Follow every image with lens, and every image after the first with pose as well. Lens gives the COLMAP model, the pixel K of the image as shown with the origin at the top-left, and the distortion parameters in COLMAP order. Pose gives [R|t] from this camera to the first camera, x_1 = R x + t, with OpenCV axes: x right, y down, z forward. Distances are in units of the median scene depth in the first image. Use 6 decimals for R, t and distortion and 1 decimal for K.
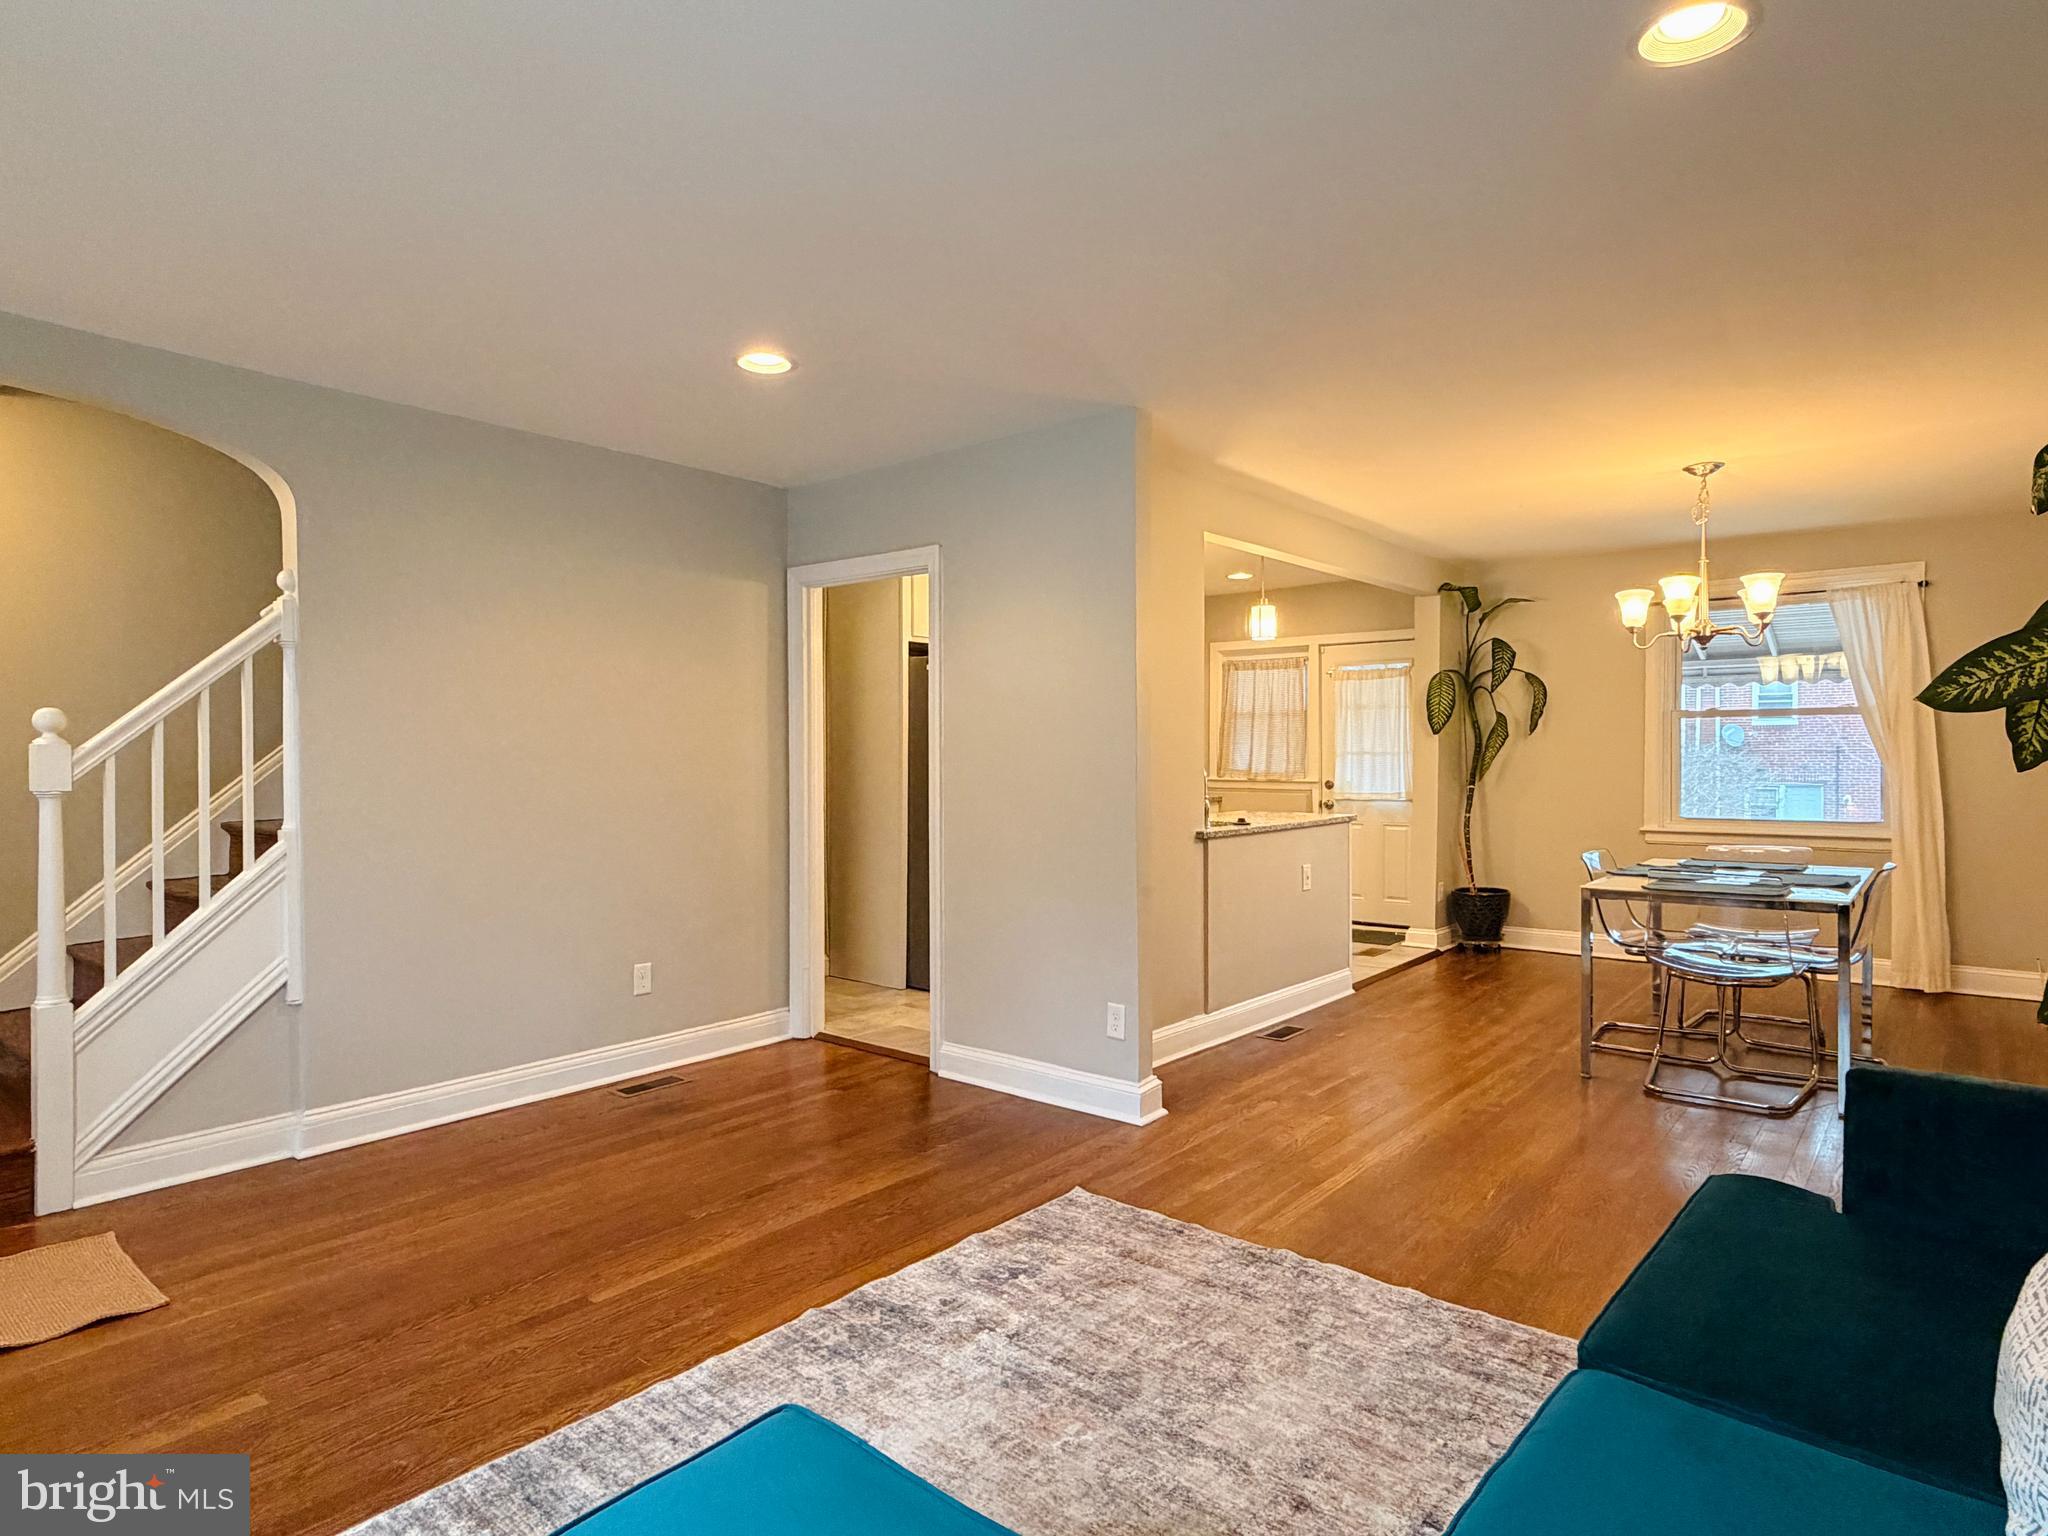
lens RADIAL K [[1148.6, 0, 1020.4], [0, 1148.6, 778.1], [0, 0, 1]] dist [-0.000410, 0.000496]
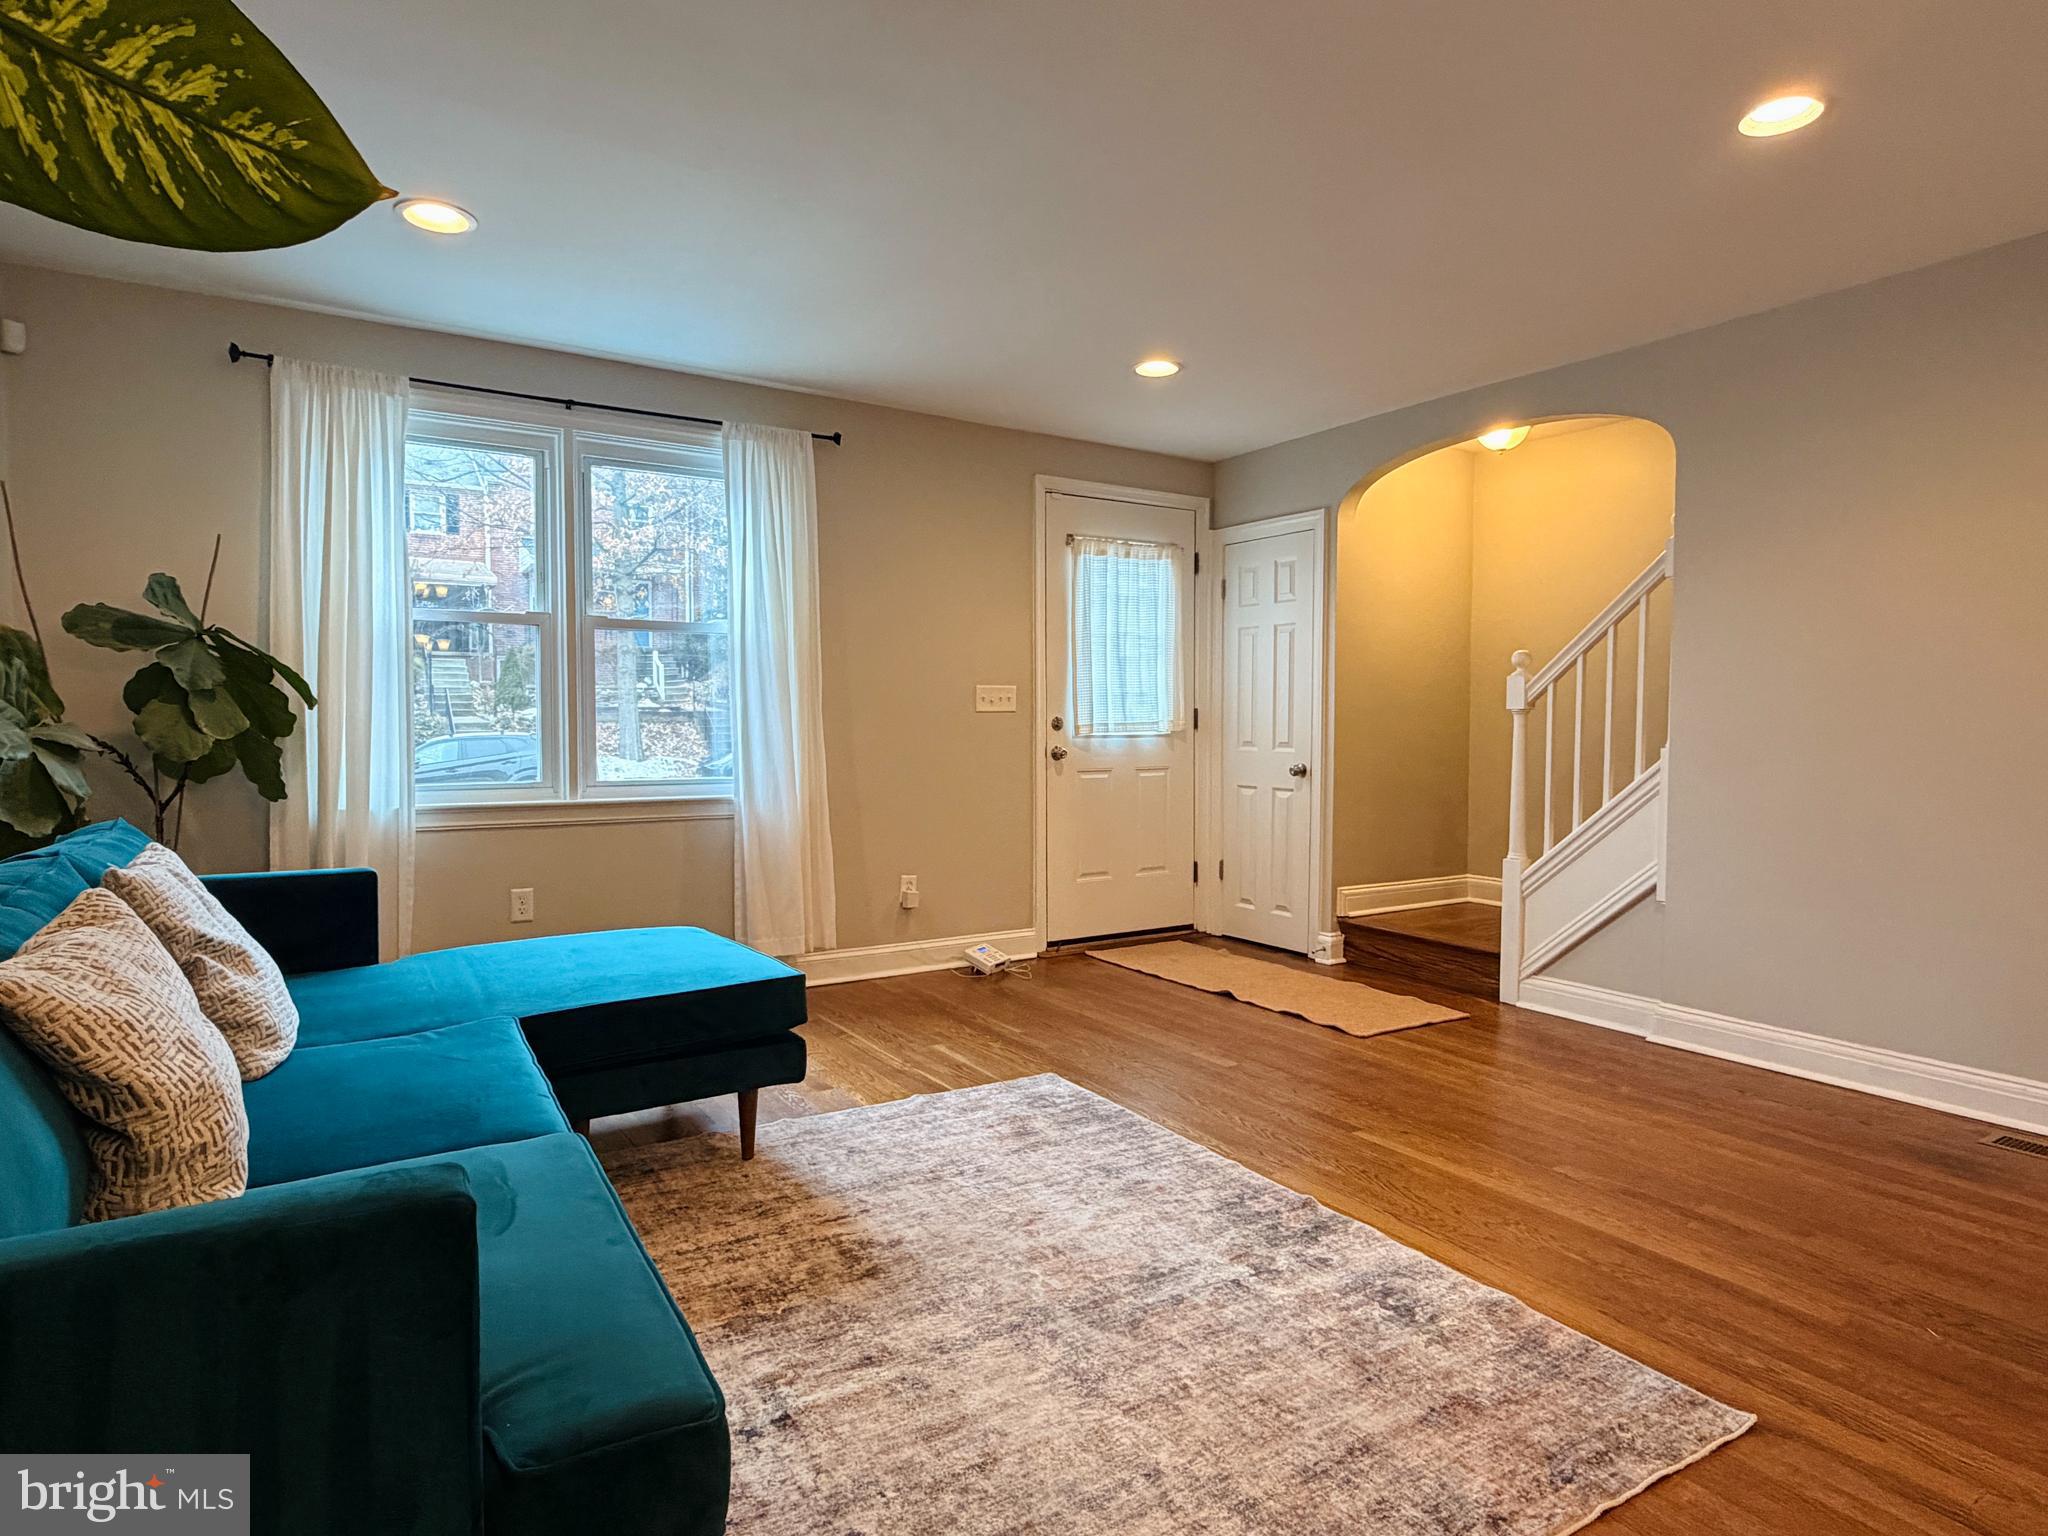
lens RADIAL K [[1148.6, 0, 1021.1], [0, 1148.6, 775.0], [0, 0, 1]] dist [-0.000410, 0.000496]
pose [[-0.313998, 0.045555, -0.948330, 0.558621], [-0.022925, 0.998193, 0.055541, 0.022753], [0.949147, 0.039180, -0.312387, 0.691564]]
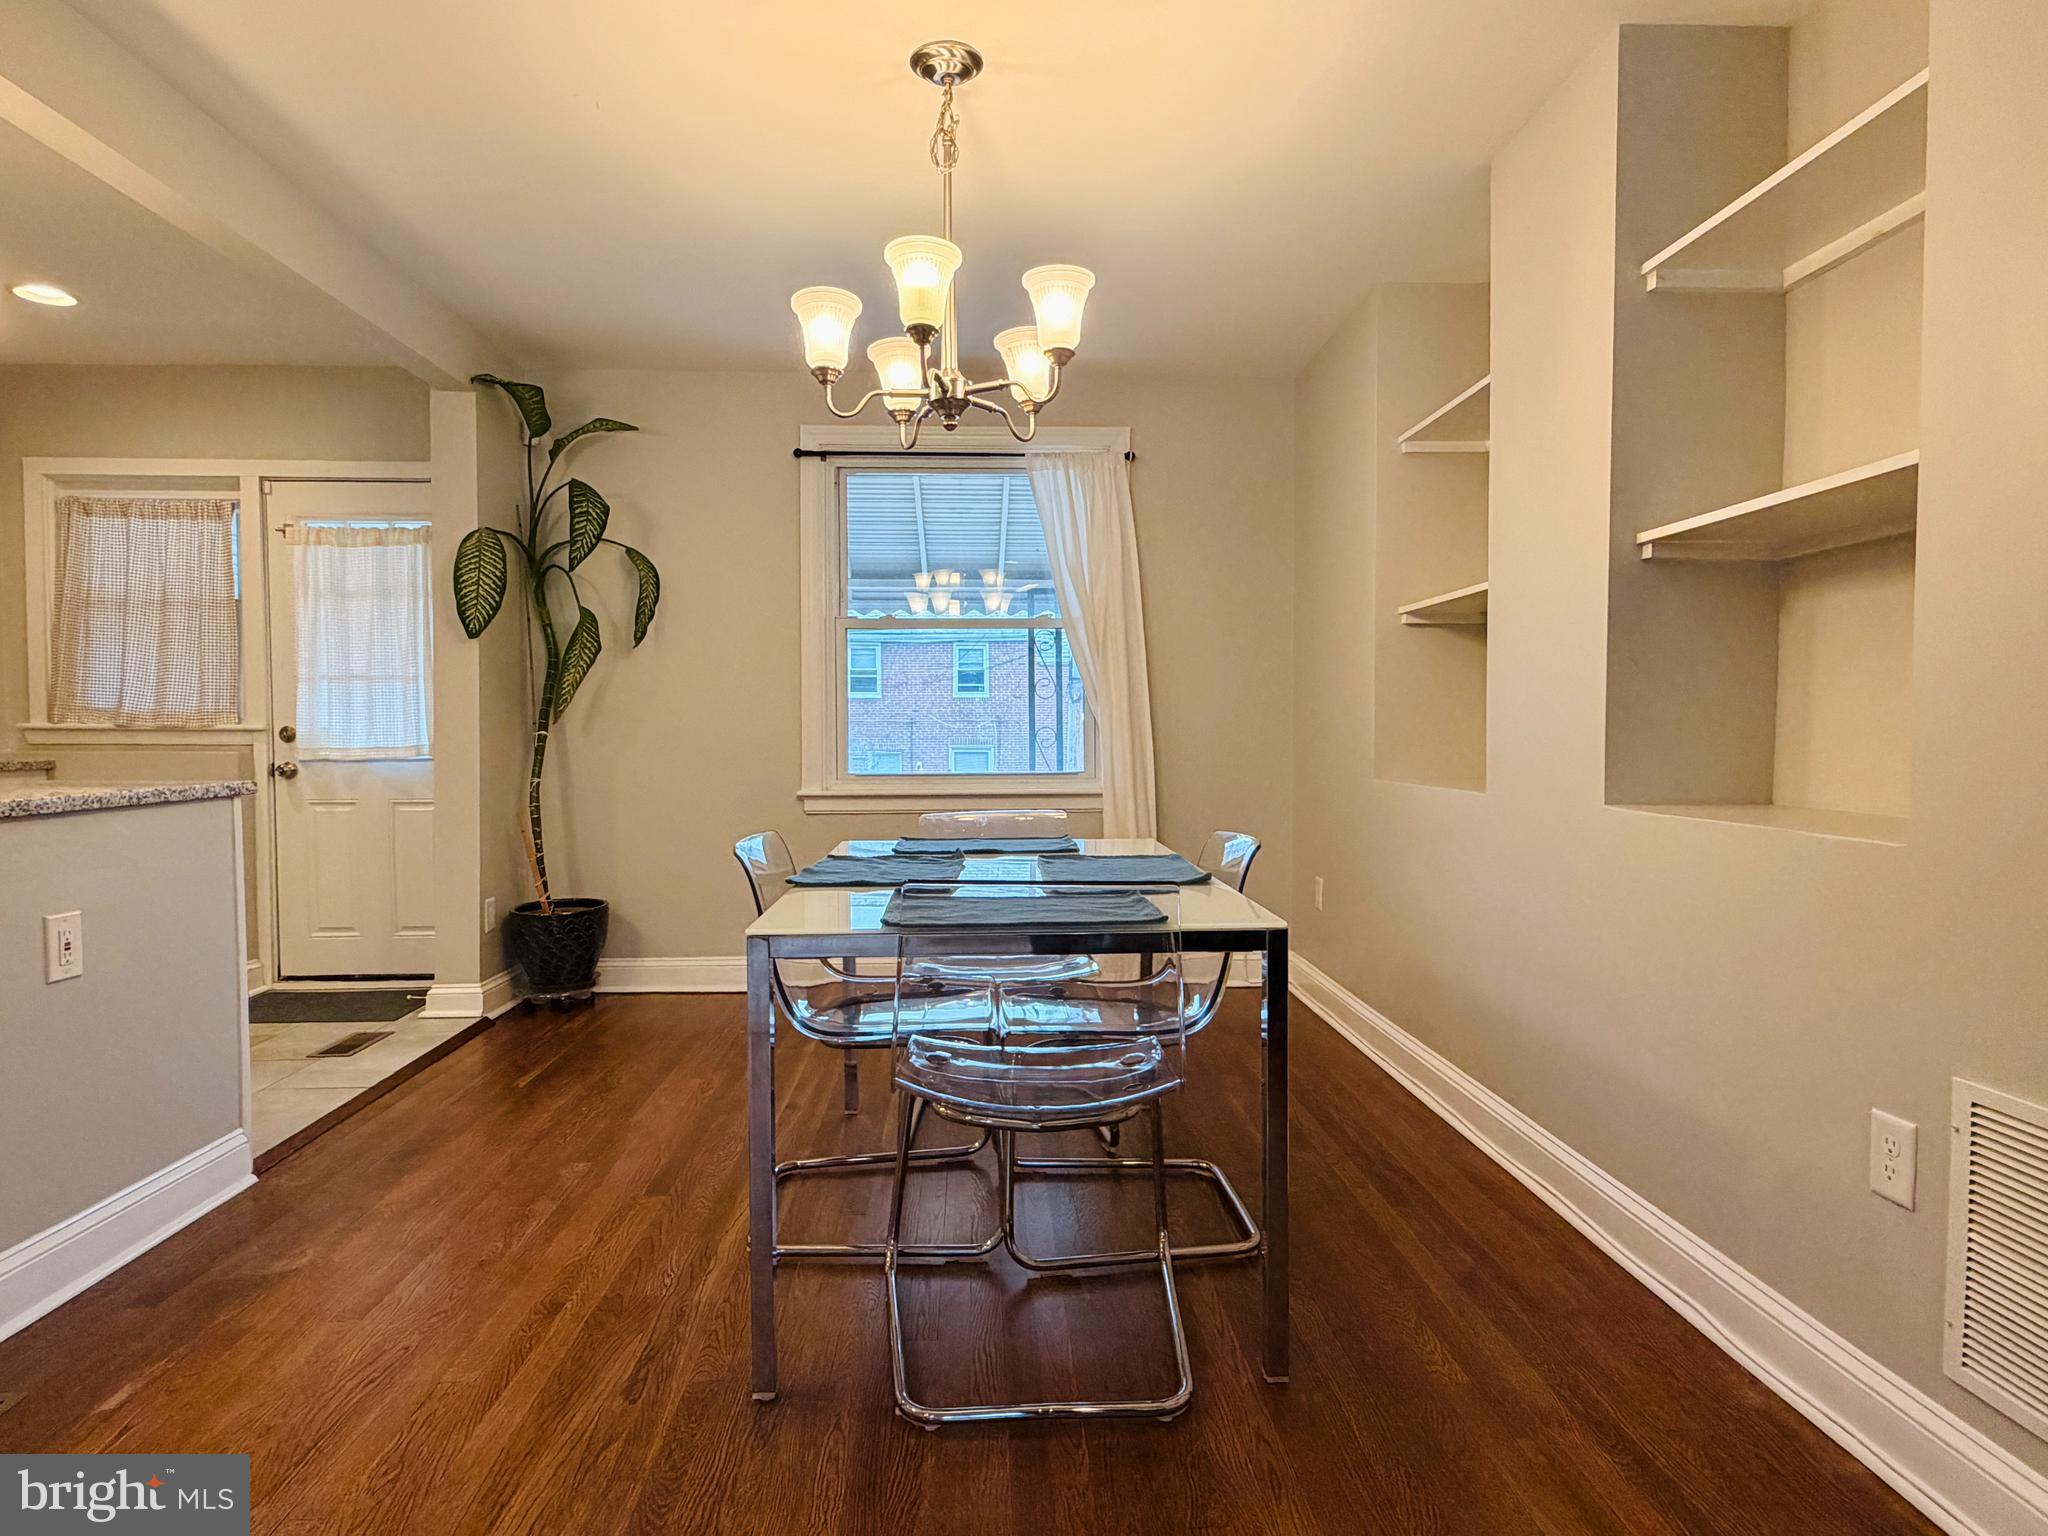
lens RADIAL K [[1148.6, 0, 1017.9], [0, 1148.6, 773.5], [0, 0, 1]] dist [-0.000410, 0.000496]
pose [[0.744908, -0.021771, 0.666812, 0.331996], [0.012329, 0.999746, 0.018868, 0.037757], [-0.667054, -0.005834, 0.744987, 0.725738]]
